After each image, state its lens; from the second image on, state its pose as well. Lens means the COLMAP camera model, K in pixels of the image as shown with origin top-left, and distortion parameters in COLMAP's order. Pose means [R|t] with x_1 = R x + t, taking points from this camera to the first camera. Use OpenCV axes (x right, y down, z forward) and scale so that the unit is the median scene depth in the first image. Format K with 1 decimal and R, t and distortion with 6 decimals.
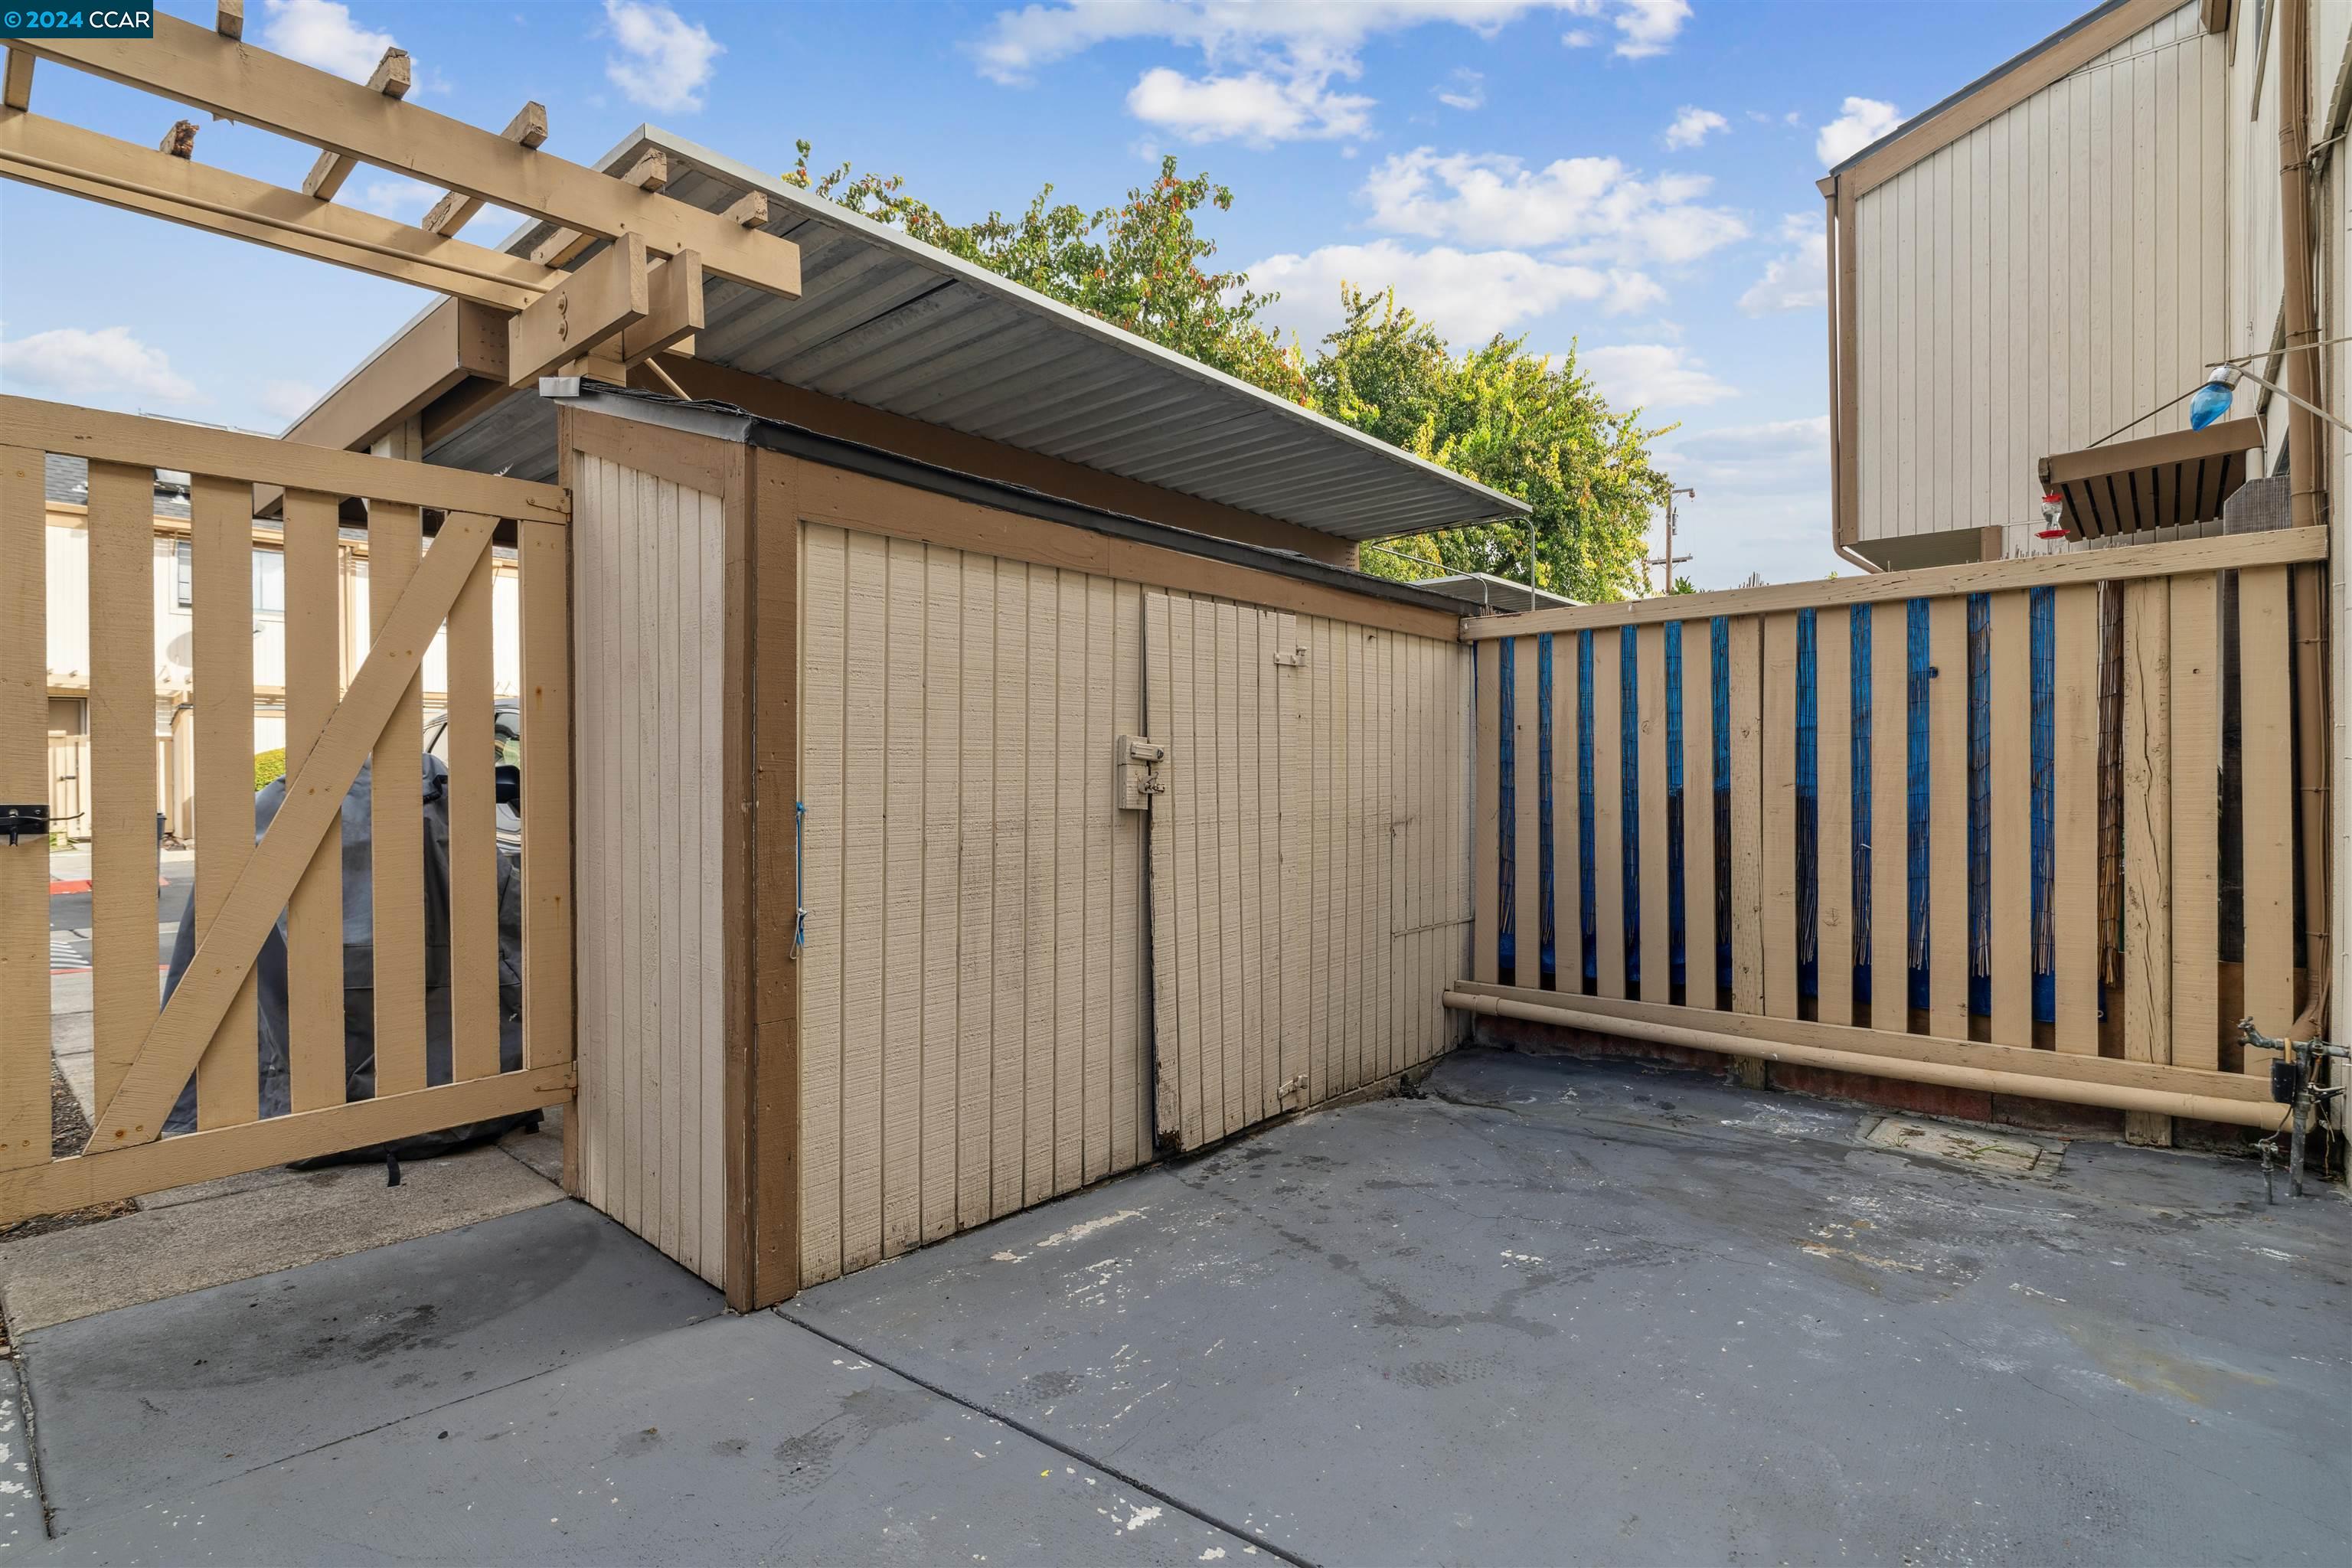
lens RADIAL K [[1120.6, 0, 1185.9], [0, 1120.6, 775.5], [0, 0, 1]] dist [-0.004915, 0.000805]
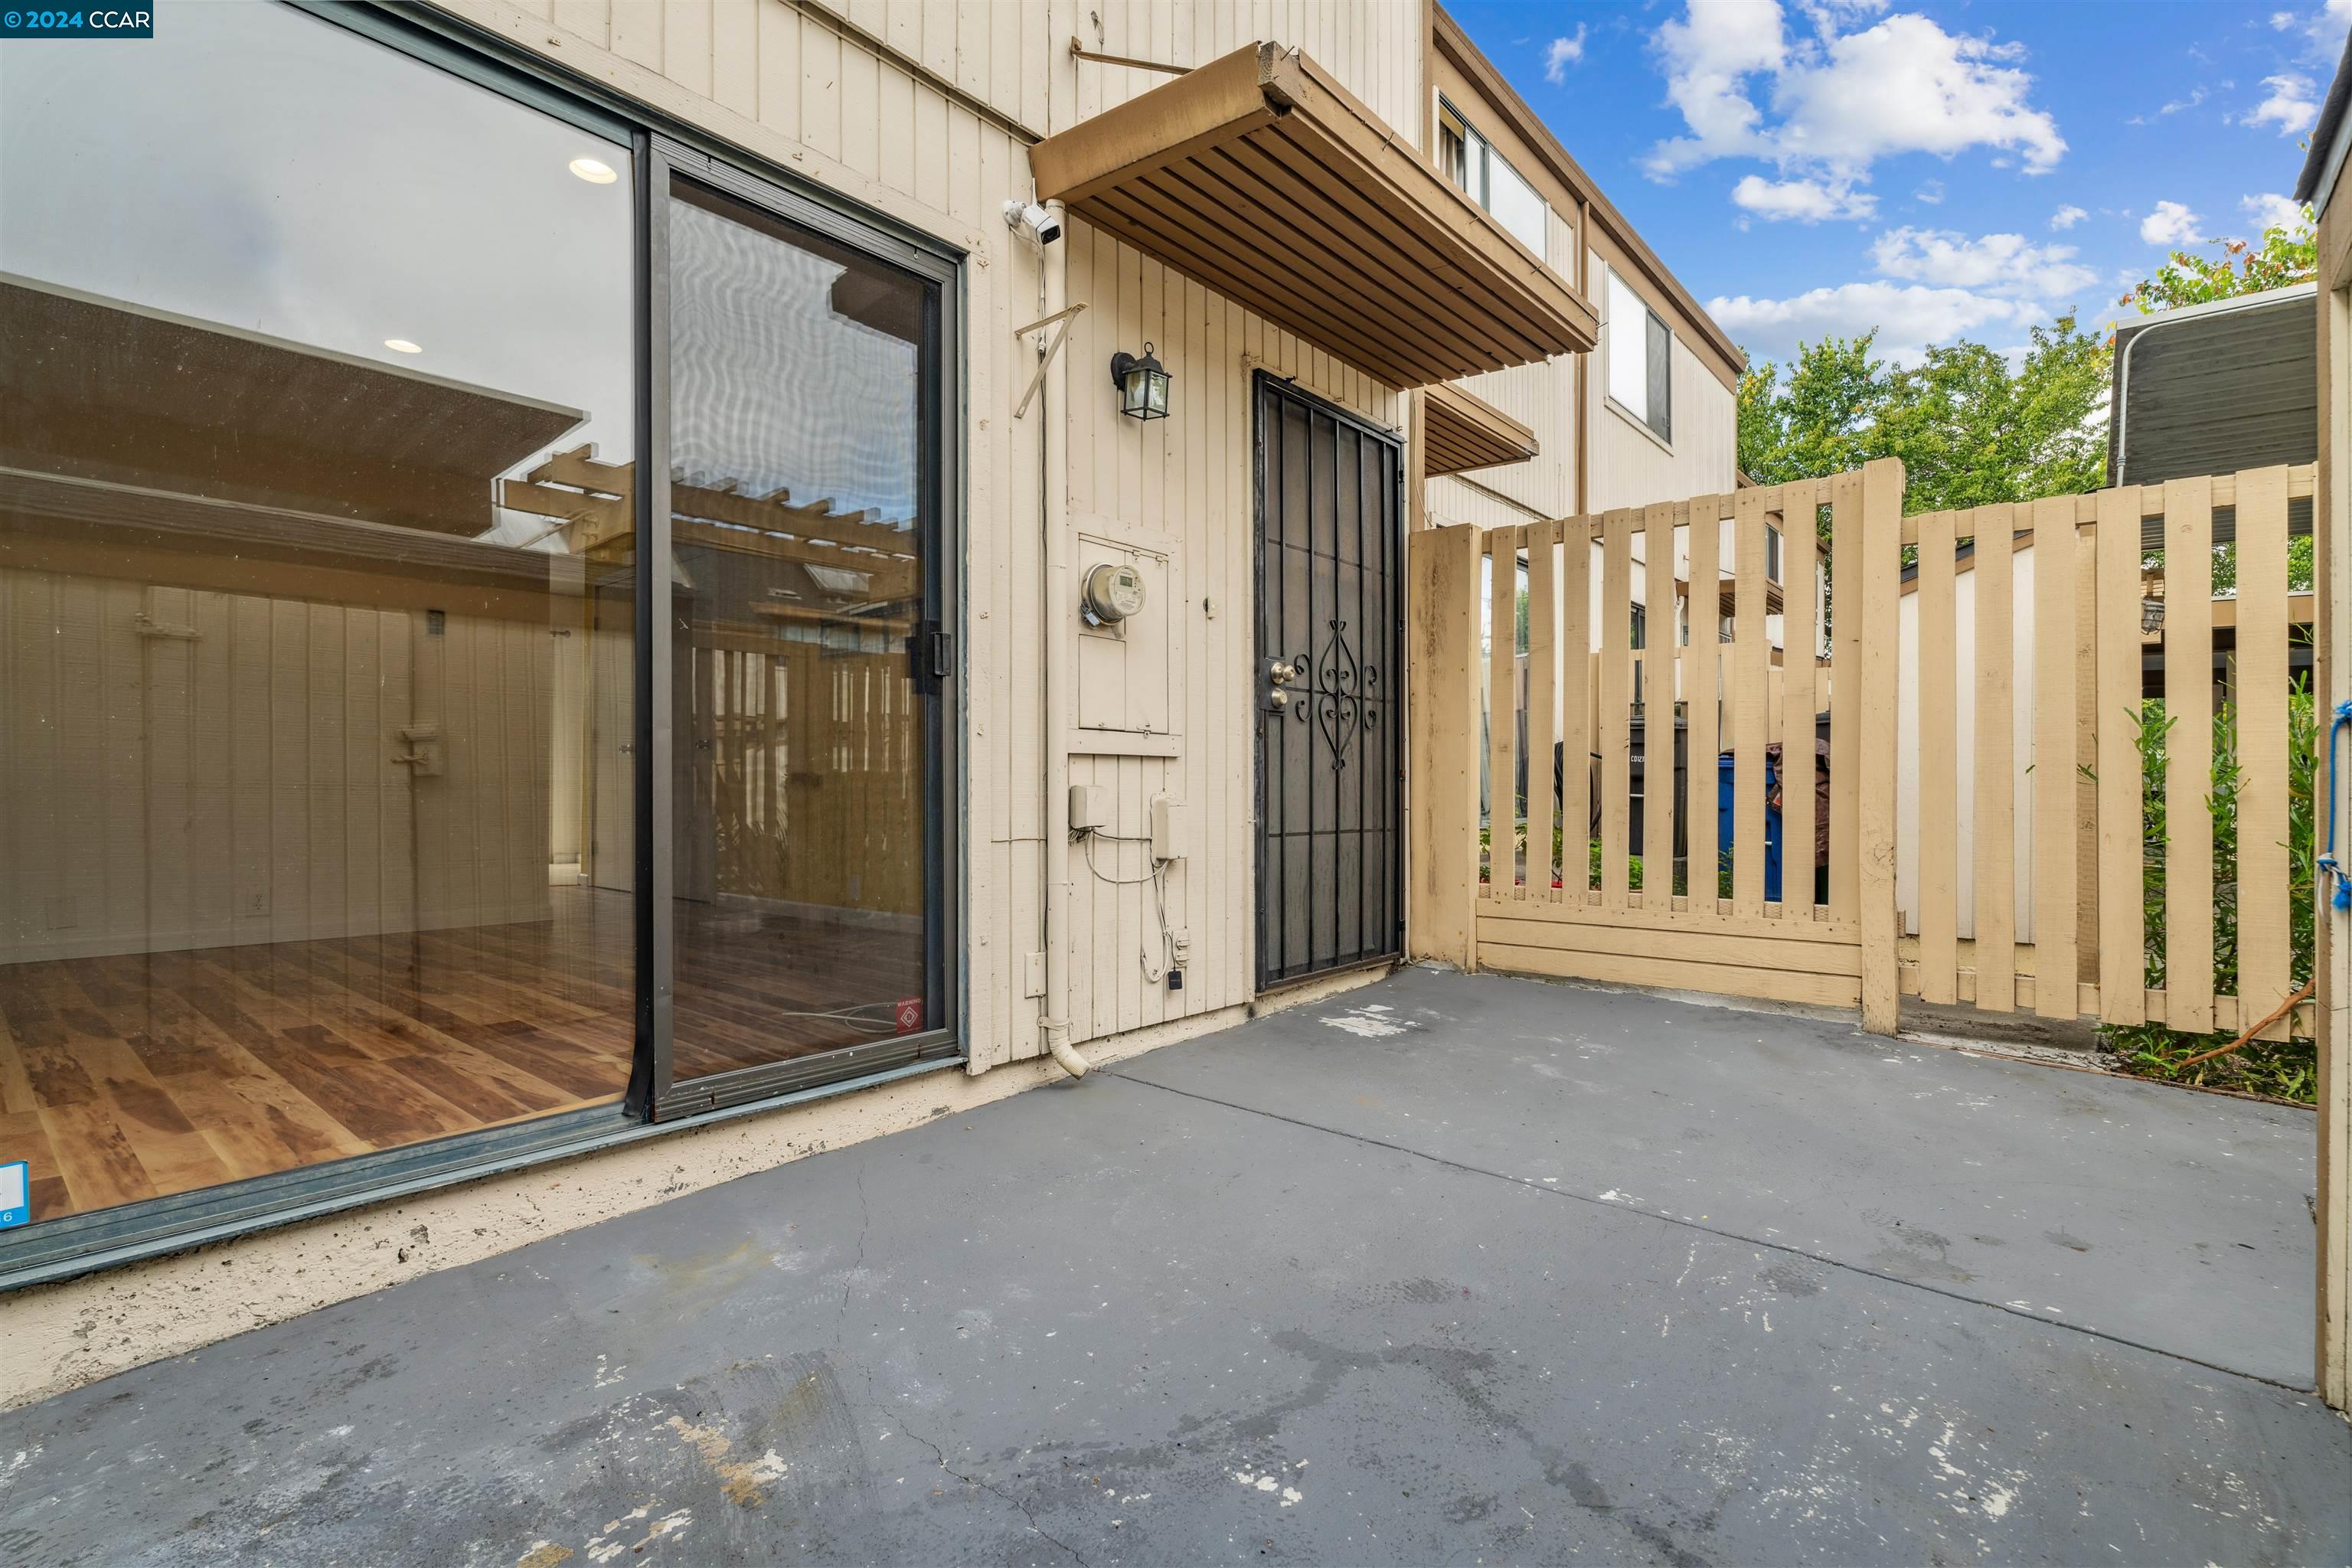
lens RADIAL K [[1120.6, 0, 1159.2], [0, 1120.6, 787.3], [0, 0, 1]] dist [-0.004915, 0.000805]
pose [[-0.999990, 0.002616, 0.003496, 0.350406], [0.002626, 0.999992, 0.002943, 0.066742], [-0.003489, 0.002952, -0.999990, 1.564743]]
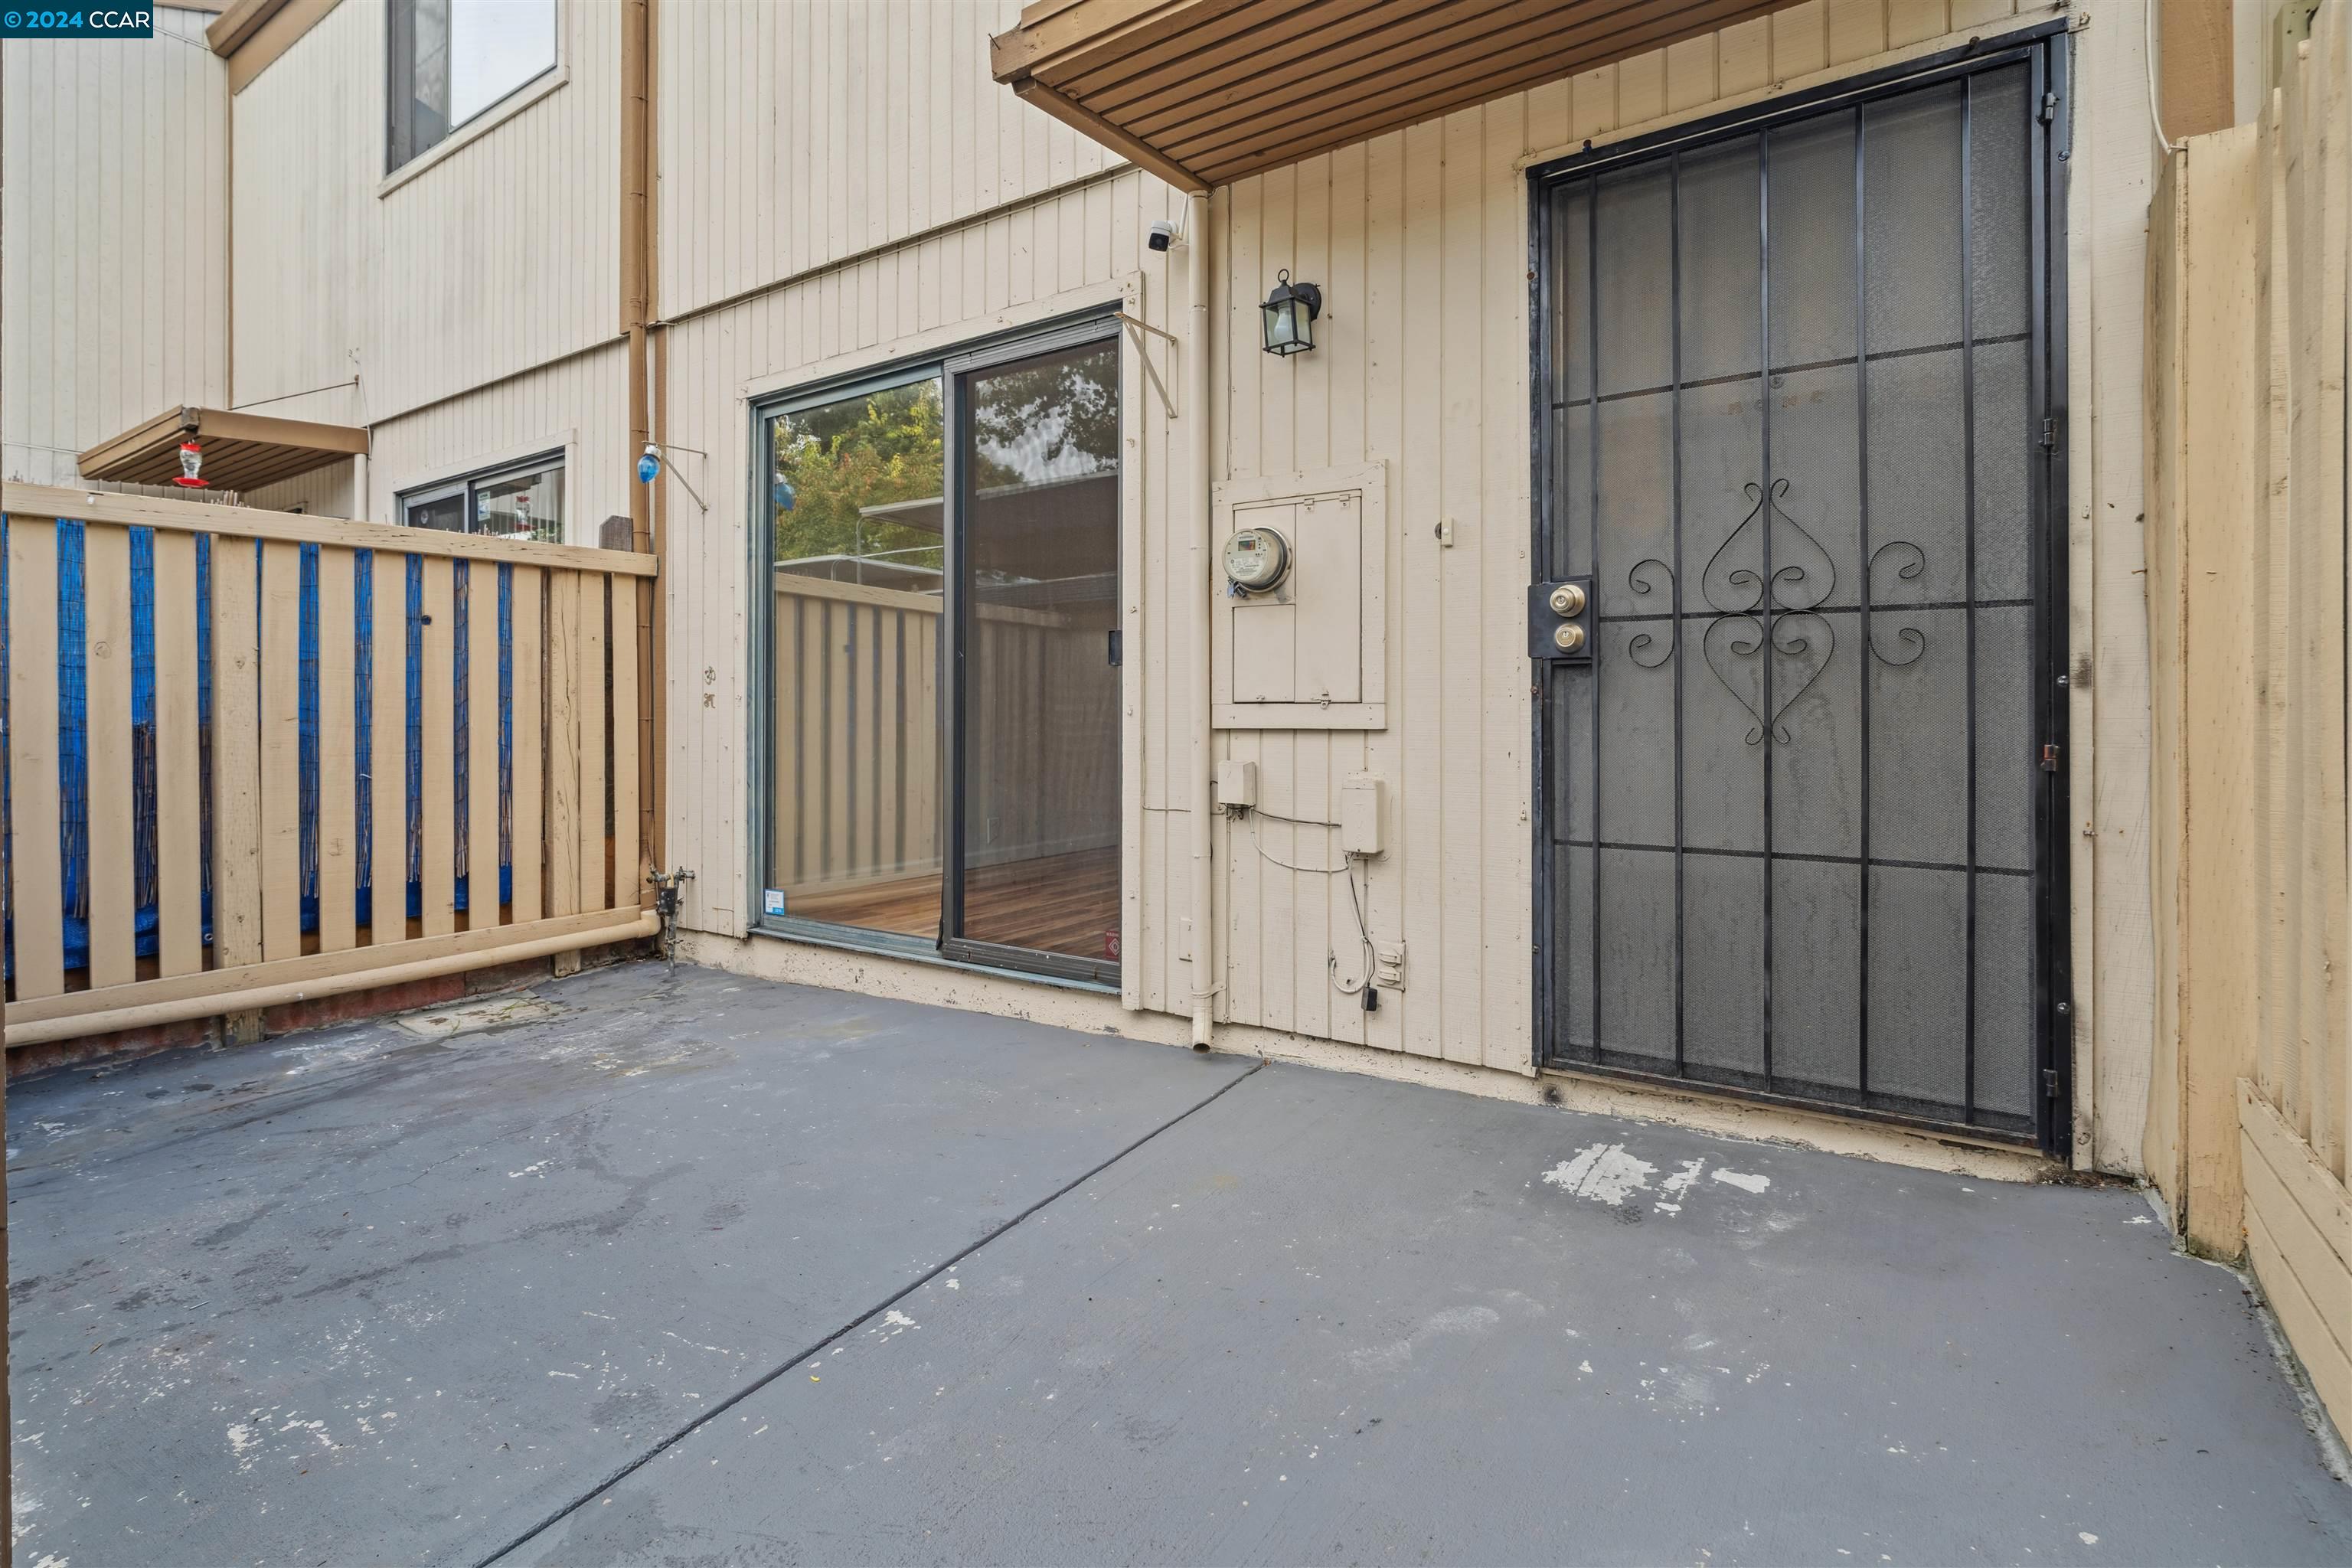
lens RADIAL K [[1120.6, 0, 1141.8], [0, 1120.6, 718.8], [0, 0, 1]] dist [-0.004915, 0.000805]
pose [[-0.096878, 0.001146, 0.995296, -0.770690], [0.006896, 0.999976, -0.000480, 0.021390], [-0.995272, 0.006817, -0.096884, 0.533275]]
